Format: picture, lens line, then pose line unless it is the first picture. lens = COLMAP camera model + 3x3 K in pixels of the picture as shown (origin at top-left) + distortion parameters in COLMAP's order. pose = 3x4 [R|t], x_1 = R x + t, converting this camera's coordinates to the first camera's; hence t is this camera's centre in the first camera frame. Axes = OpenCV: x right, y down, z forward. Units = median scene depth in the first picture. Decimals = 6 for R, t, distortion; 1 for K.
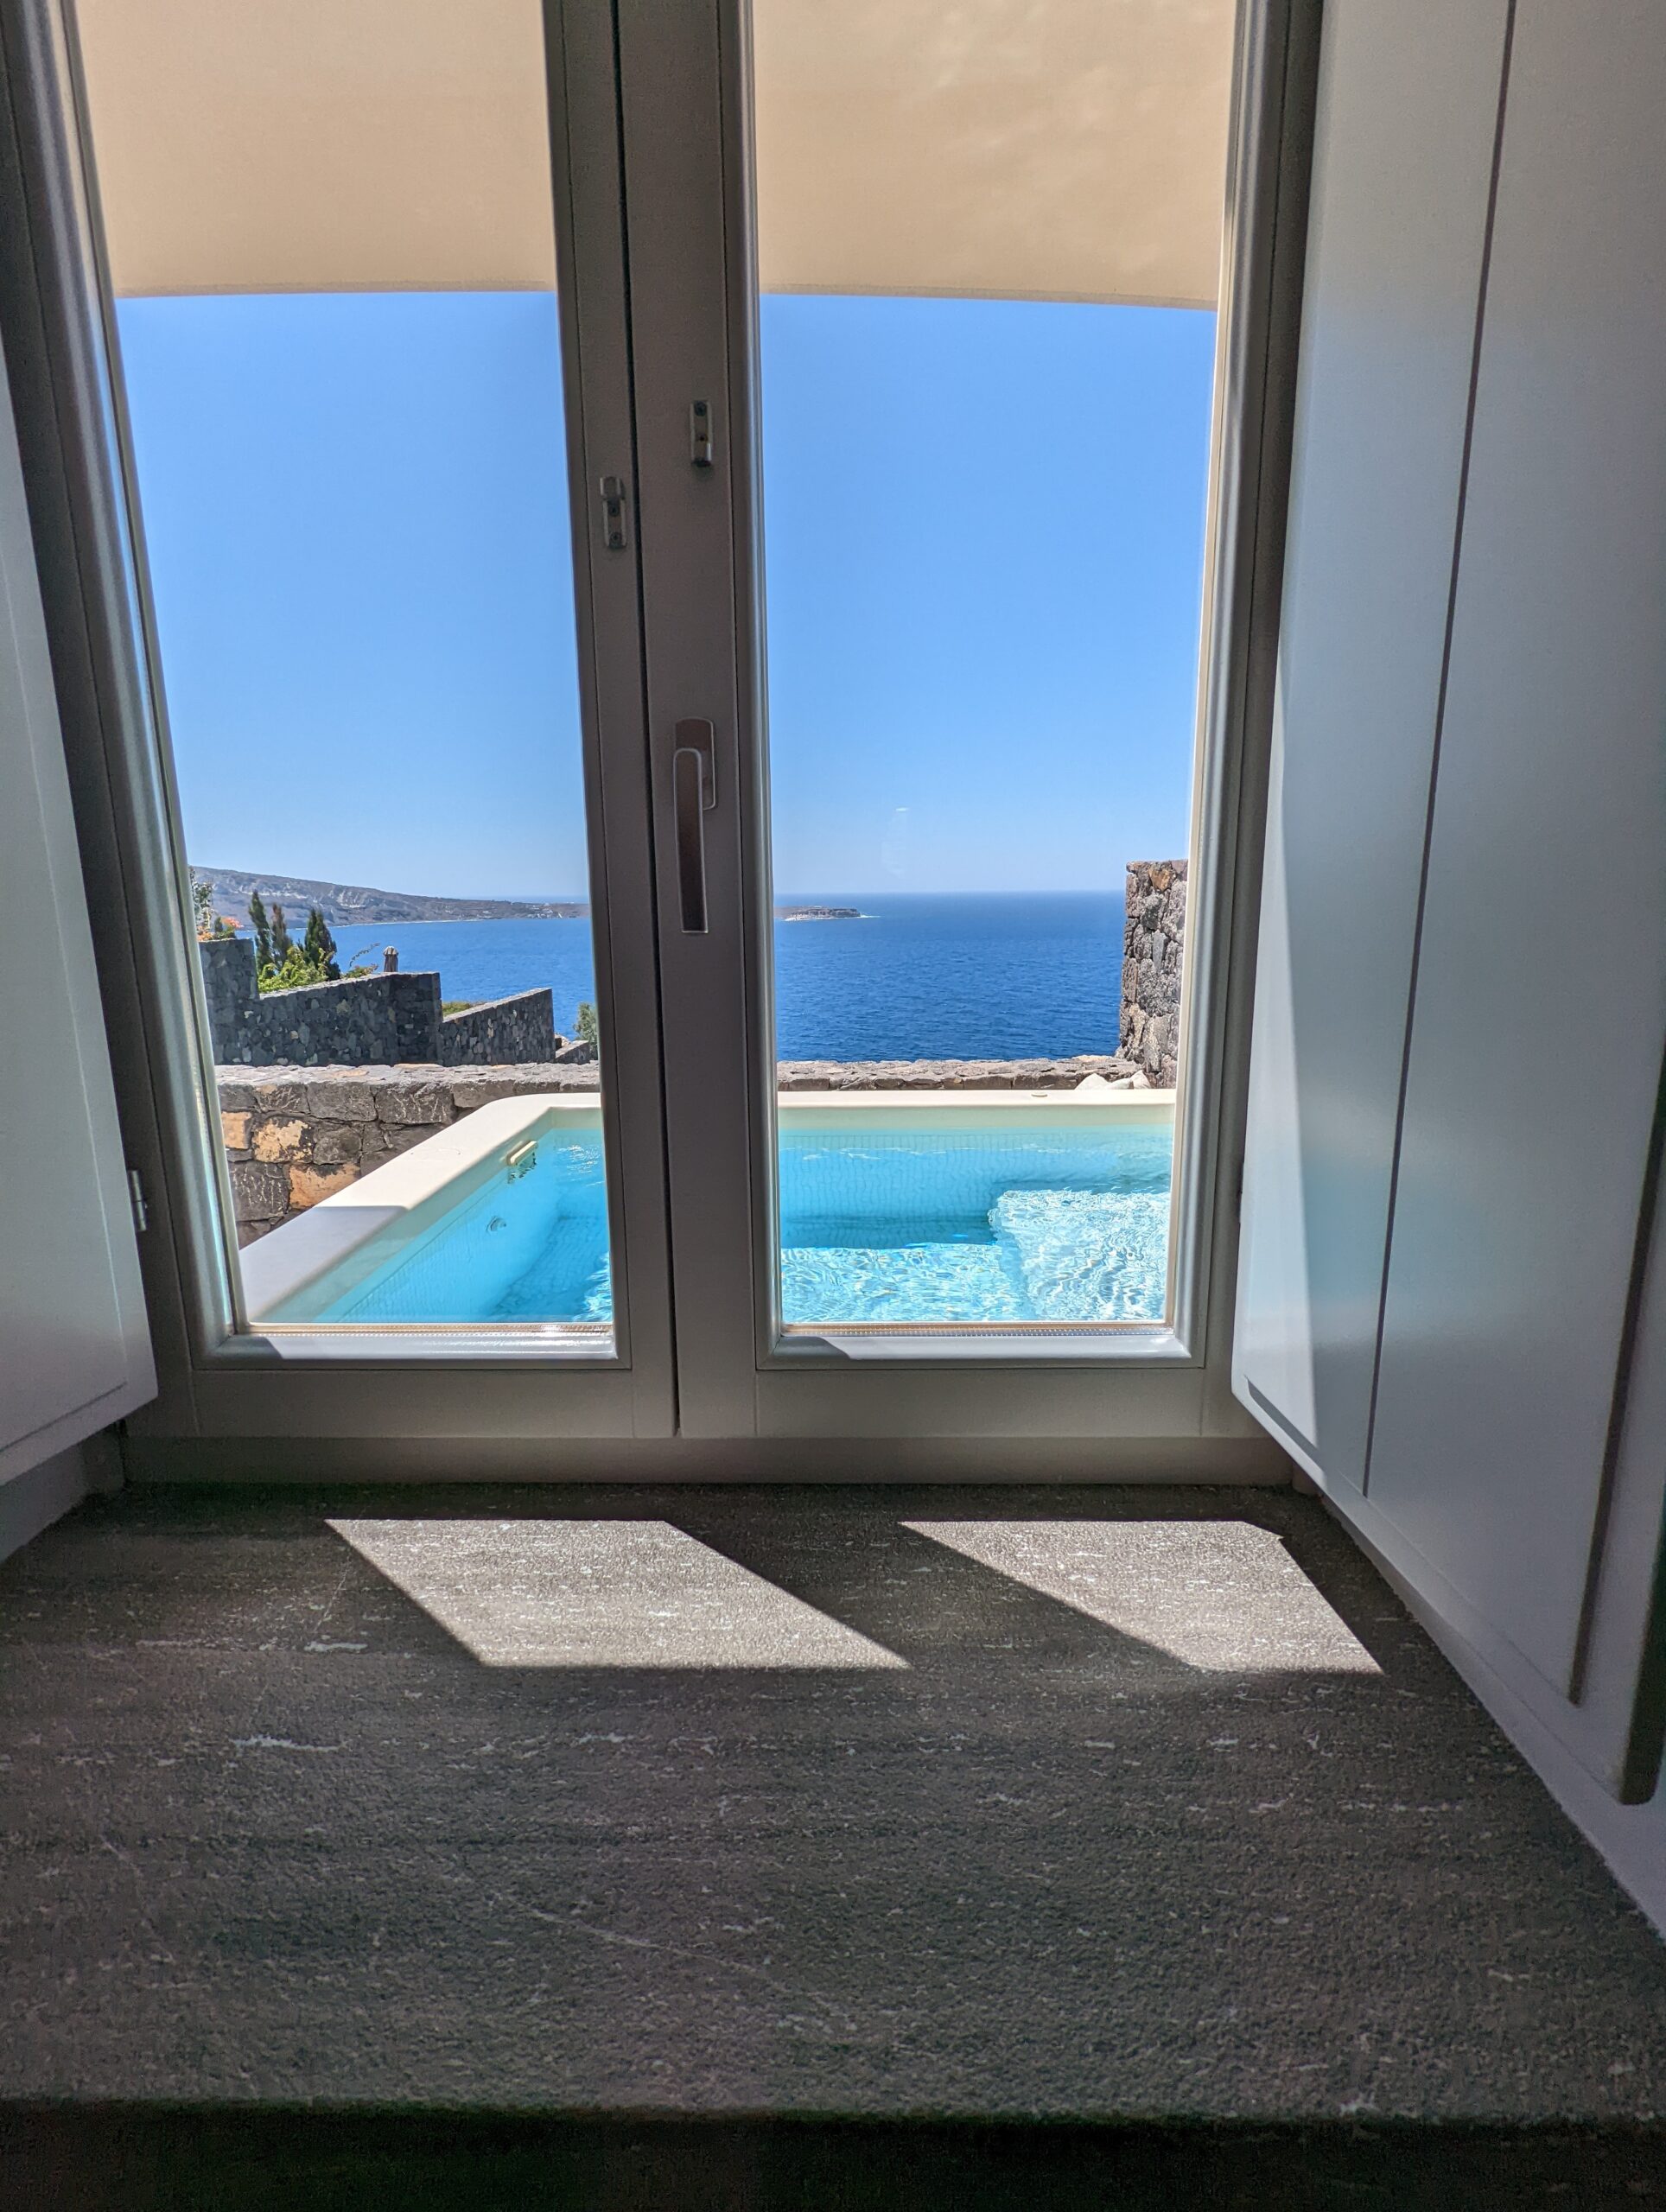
lens RADIAL K [[1044.8, 0, 836.6], [0, 1044.8, 1097.5], [0, 0, 1]] dist [-0.000688, -0.001045]
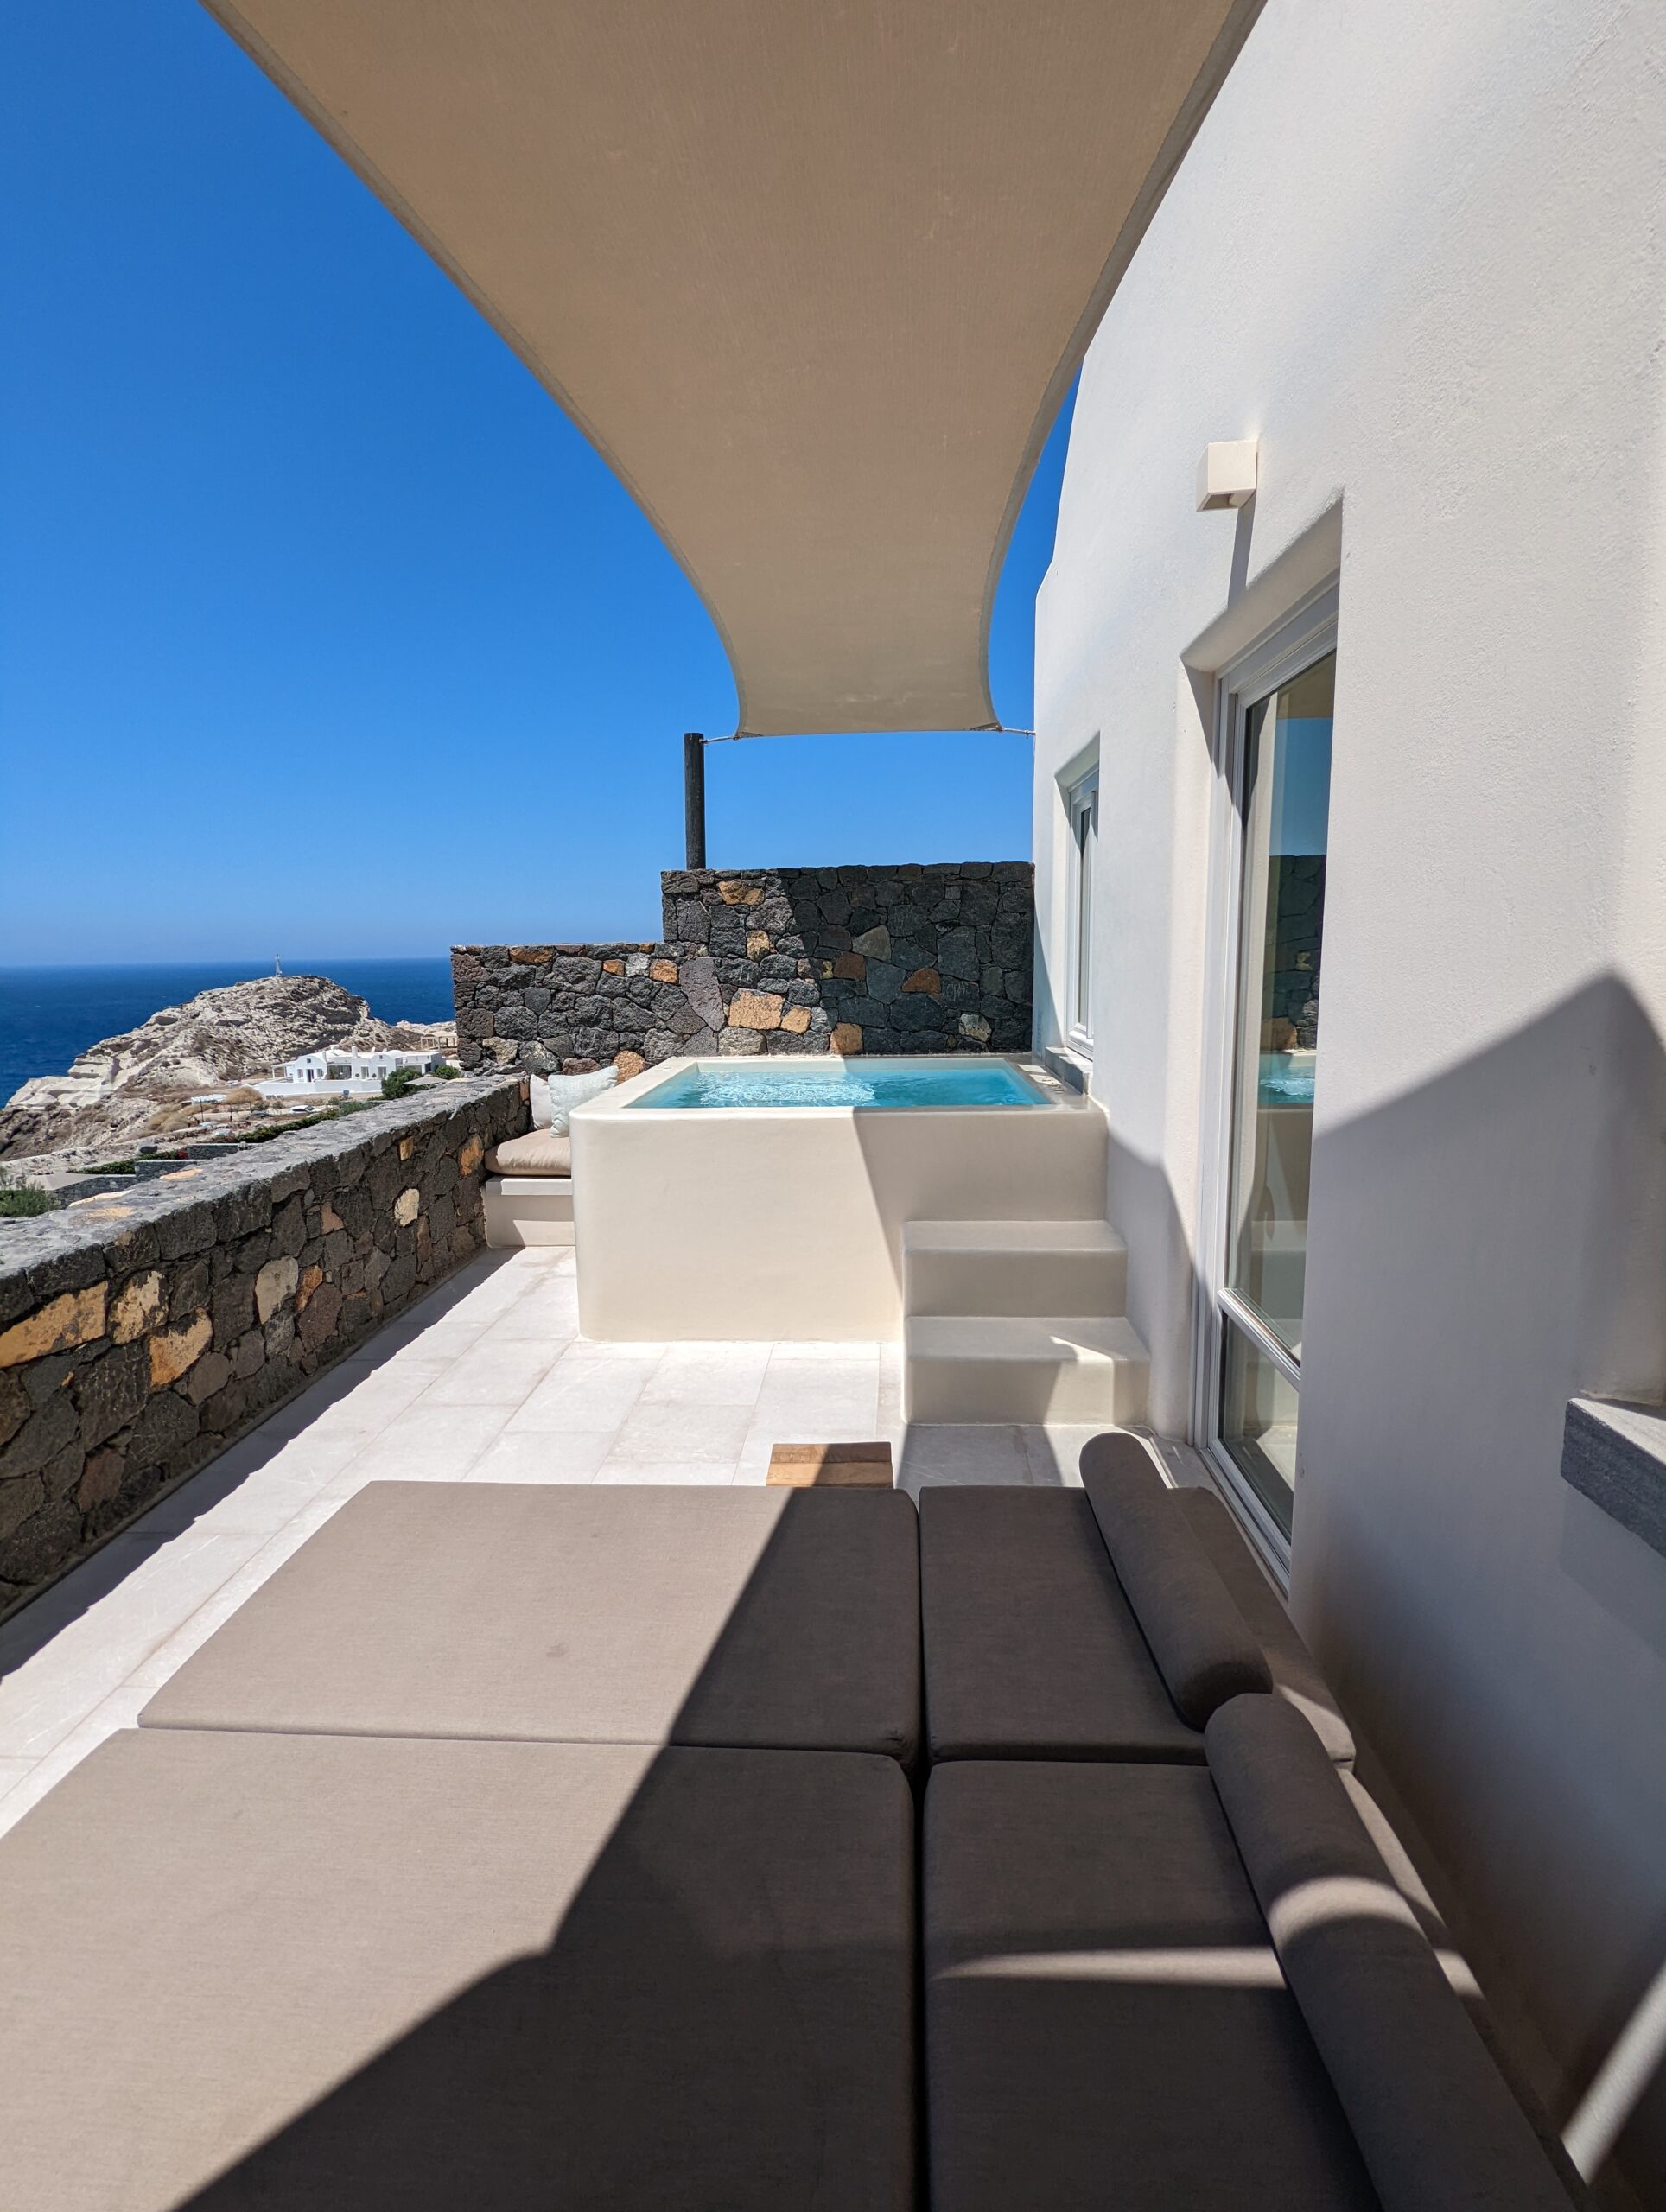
lens RADIAL K [[1044.8, 0, 827.8], [0, 1044.8, 1098.8], [0, 0, 1]] dist [-0.000688, -0.001045]
pose [[0.034714, -0.135867, 0.990119, -0.299645], [0.212023, 0.969165, 0.125558, -0.022062], [-0.976648, 0.205570, 0.062451, 0.108960]]
